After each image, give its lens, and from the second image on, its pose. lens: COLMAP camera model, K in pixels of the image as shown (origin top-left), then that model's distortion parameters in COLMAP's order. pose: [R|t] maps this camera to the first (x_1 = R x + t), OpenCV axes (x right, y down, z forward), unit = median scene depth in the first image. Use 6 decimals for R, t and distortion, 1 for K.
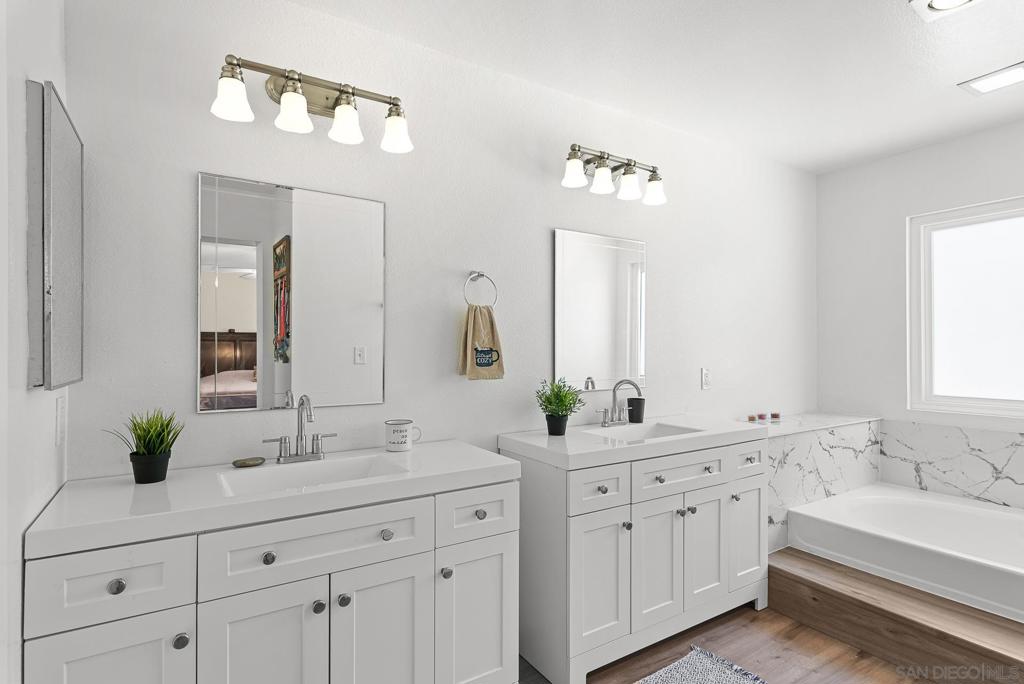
lens RADIAL K [[517.3, 0, 483.7], [0, 517.3, 340.1], [0, 0, 1]] dist [0.001727, 0.001640]
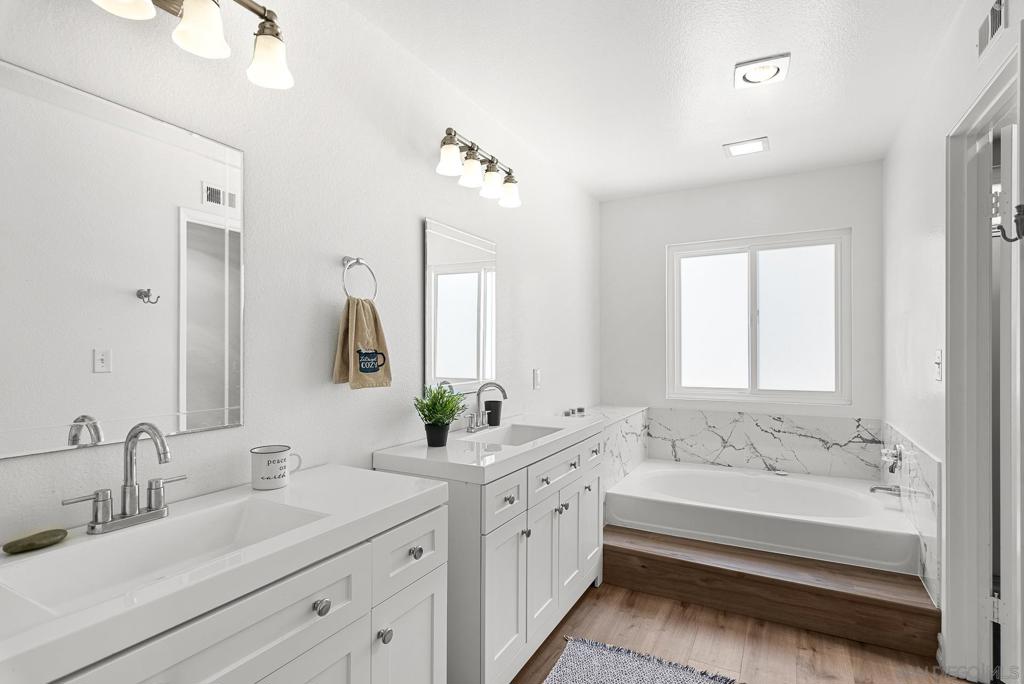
lens RADIAL K [[517.3, 0, 509.0], [0, 517.3, 347.7], [0, 0, 1]] dist [0.001727, 0.001640]
pose [[0.868734, 0.001164, 0.495277, -0.203004], [-0.006315, 0.999942, 0.008727, 0.002653], [-0.495238, -0.010709, 0.868691, 0.155761]]
